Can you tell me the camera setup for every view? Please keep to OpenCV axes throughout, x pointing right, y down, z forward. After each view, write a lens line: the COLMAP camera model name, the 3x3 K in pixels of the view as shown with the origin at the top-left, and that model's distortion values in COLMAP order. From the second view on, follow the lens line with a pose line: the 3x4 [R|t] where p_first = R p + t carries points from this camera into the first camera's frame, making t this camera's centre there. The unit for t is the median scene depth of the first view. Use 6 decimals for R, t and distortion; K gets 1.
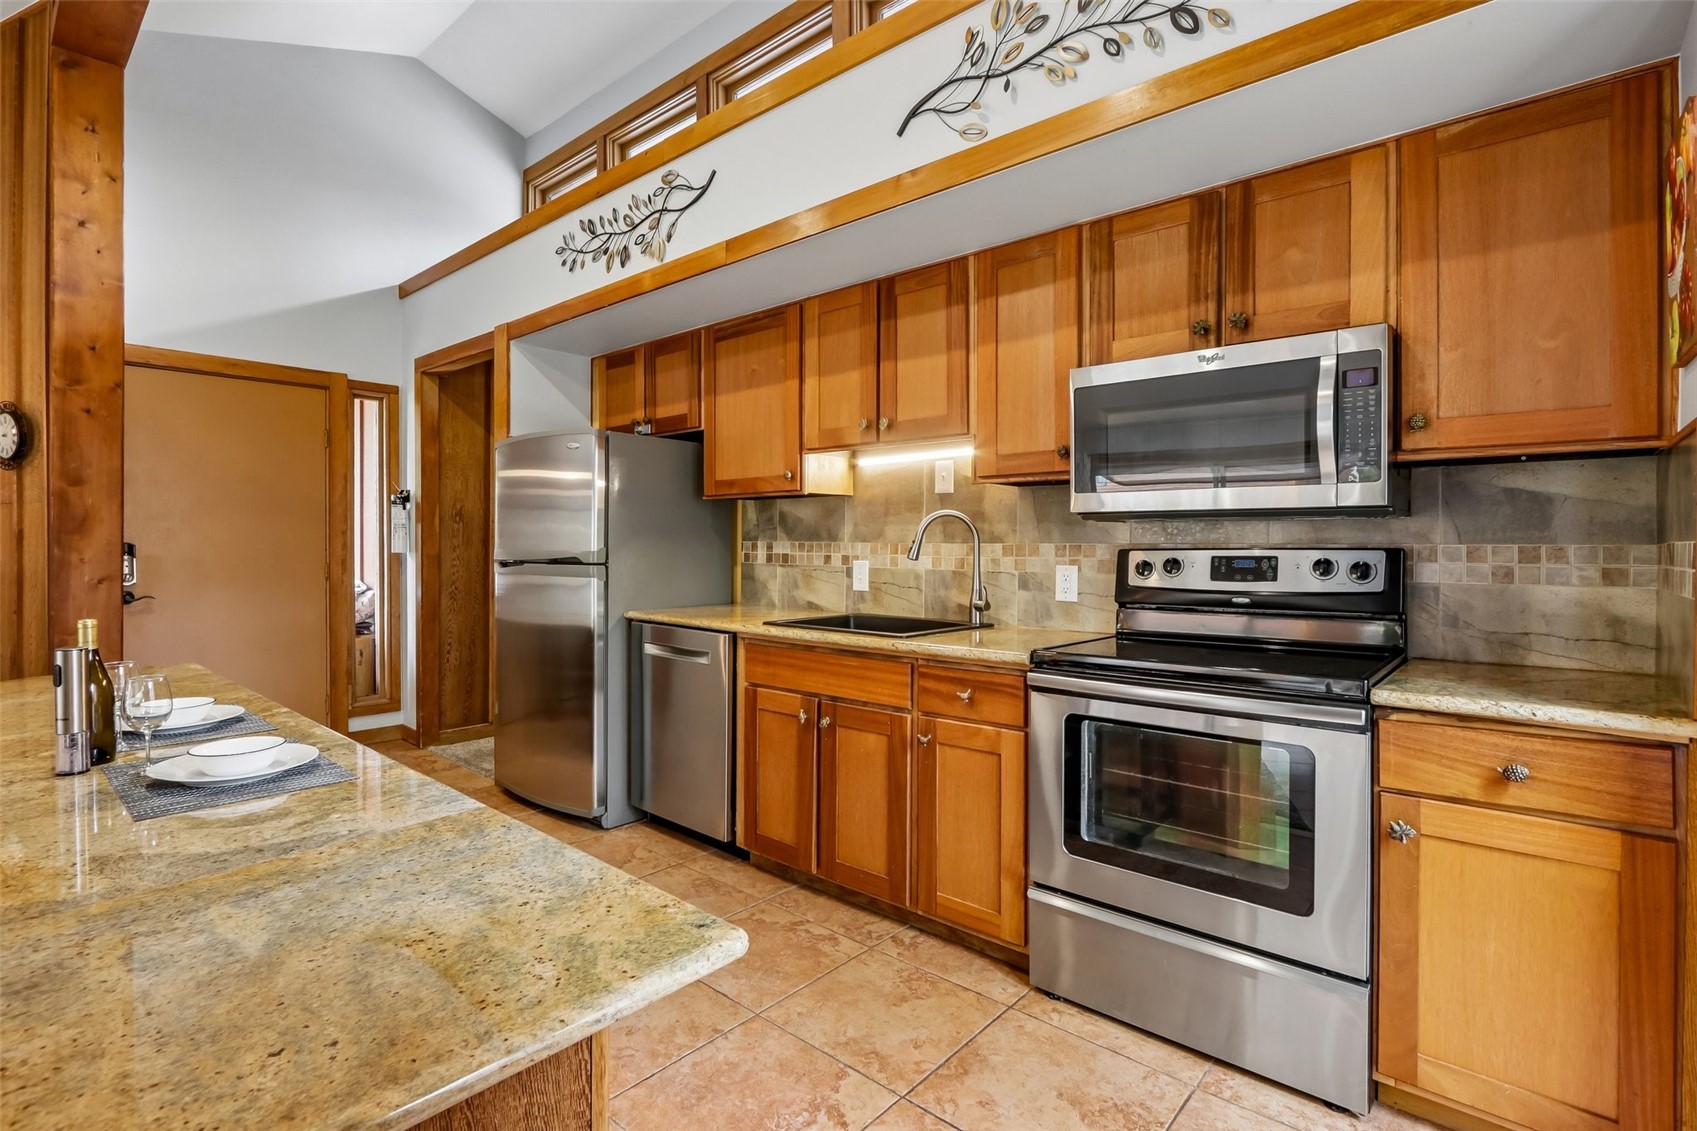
lens RADIAL K [[806.8, 0, 839.1], [0, 806.8, 550.4], [0, 0, 1]] dist [-0.010858, 0.001391]
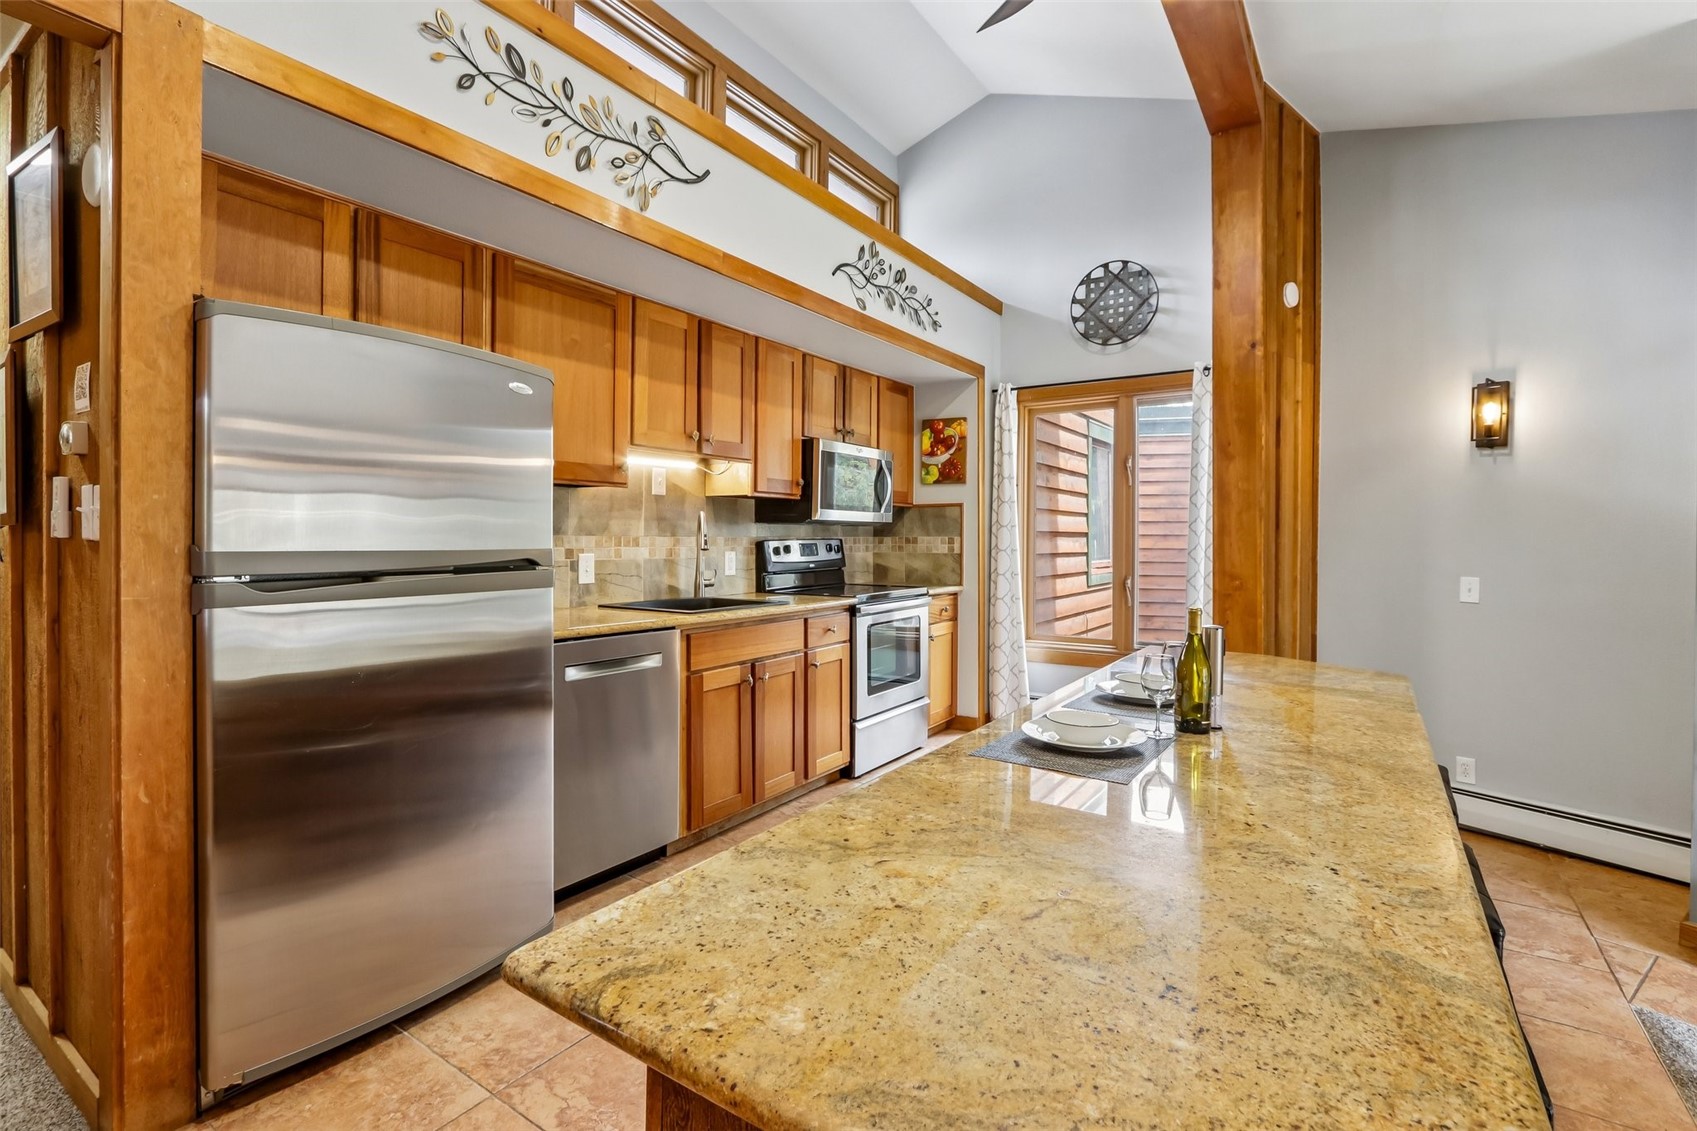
lens RADIAL K [[782.1, 0, 844.9], [0, 782.1, 541.7], [0, 0, 1]] dist [-0.010317, 0.000151]
pose [[-0.135170, -0.010103, 0.990771, -1.093623], [0.002138, 0.999943, 0.010489, -0.012982], [-0.990820, 0.003536, -0.135140, 0.908908]]
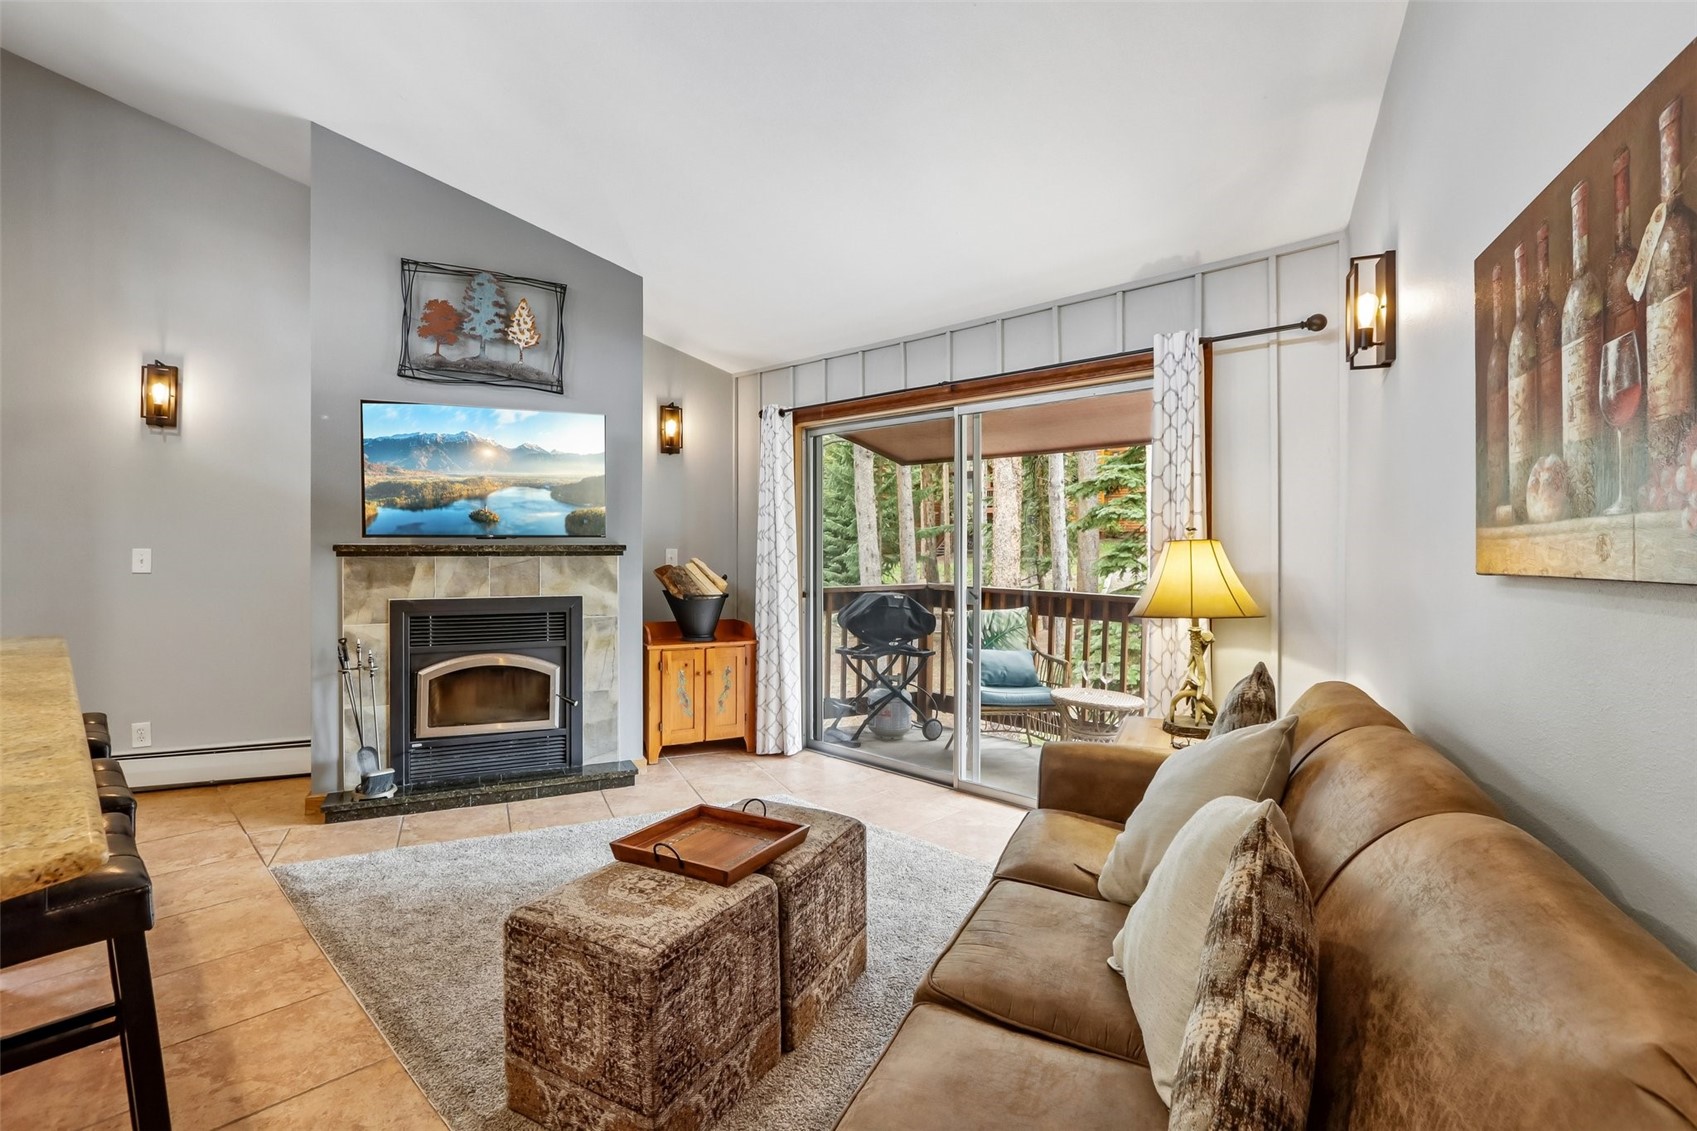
lens RADIAL K [[784.1, 0, 816.8], [0, 784.1, 548.0], [0, 0, 1]] dist [-0.007113, 0.000128]
pose [[-0.997699, -0.004135, 0.067670, -1.208571], [-0.003341, 0.999924, 0.011832, 0.040512], [-0.067714, 0.011578, -0.997638, 0.970127]]
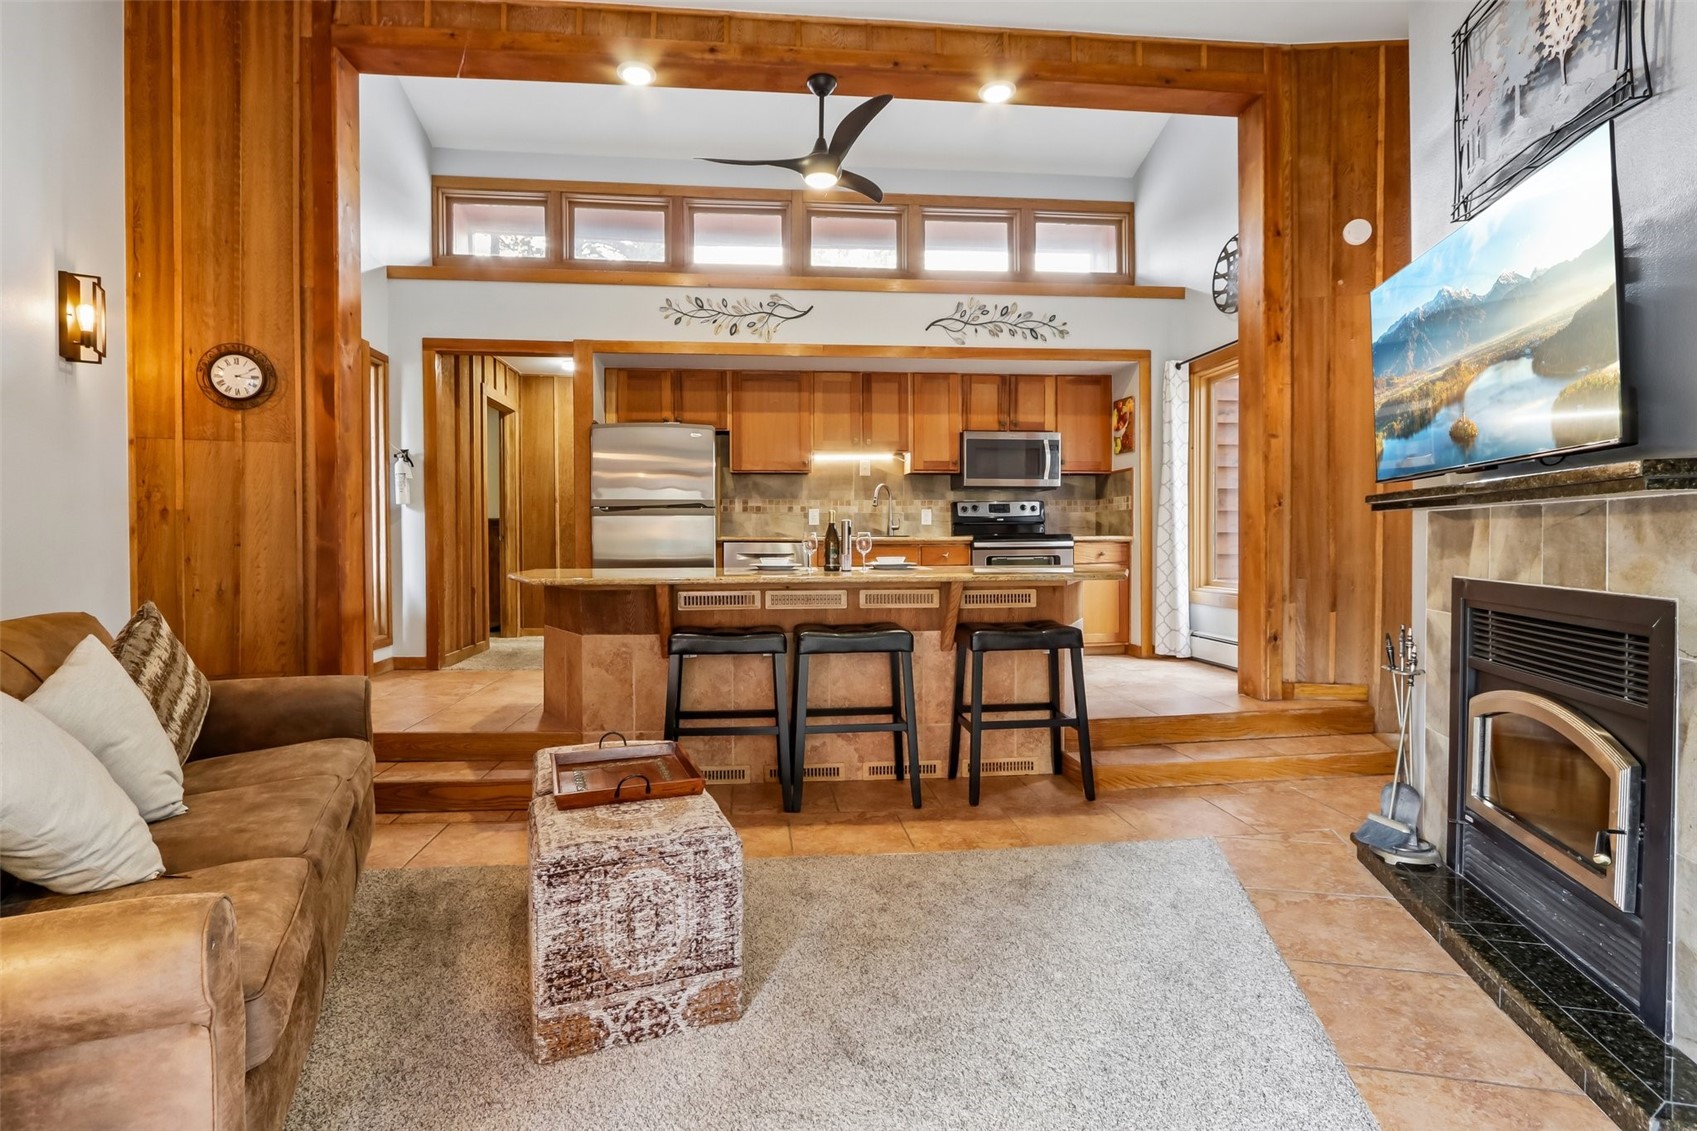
lens RADIAL K [[784.8, 0, 850.9], [0, 784.8, 554.3], [0, 0, 1]] dist [-0.011880, 0.000947]
pose [[0.660659, -0.024254, 0.750294, -1.461498], [0.014207, 0.999703, 0.019806, 0.093517], [-0.750551, -0.002425, 0.660808, -0.322296]]
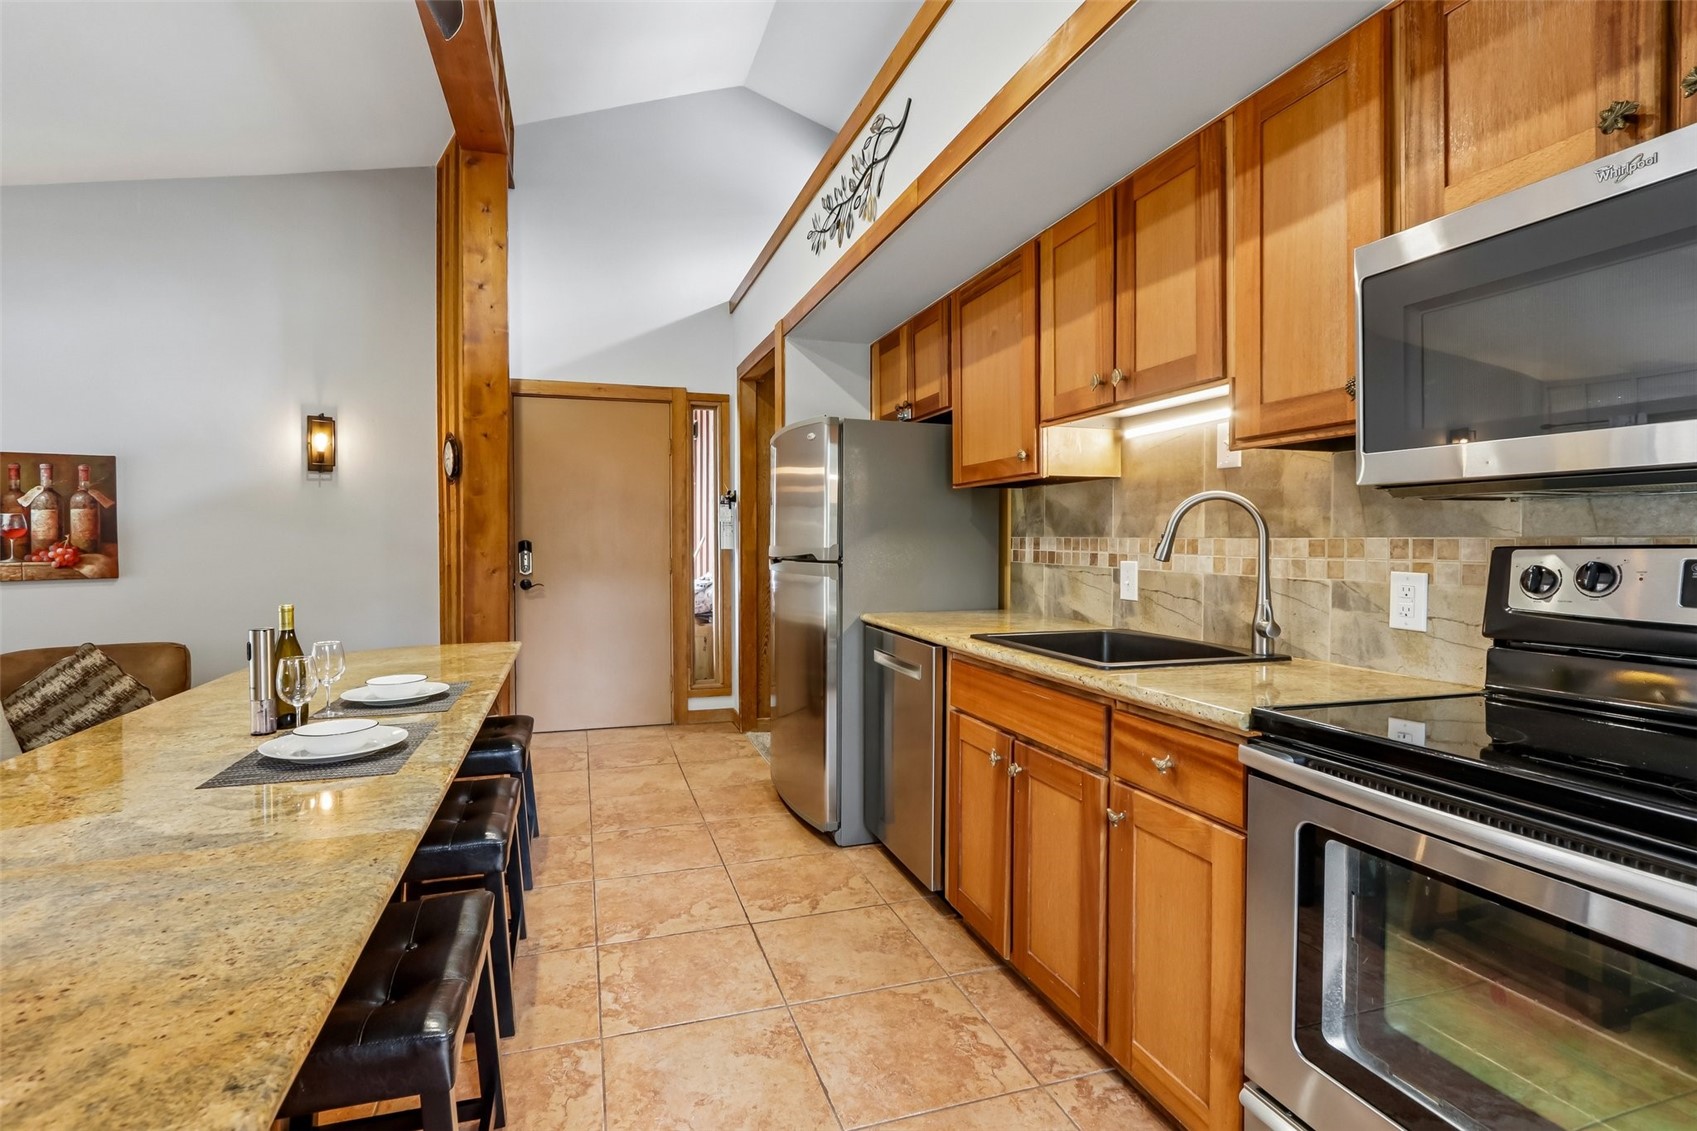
lens RADIAL K [[806.8, 0, 839.1], [0, 806.8, 550.4], [0, 0, 1]] dist [-0.010858, 0.001391]
pose [[0.860082, 0.003899, -0.510140, 0.202797], [-0.002168, 0.999990, 0.003988, 0.000098], [0.510151, -0.002324, 0.860082, 0.218986]]
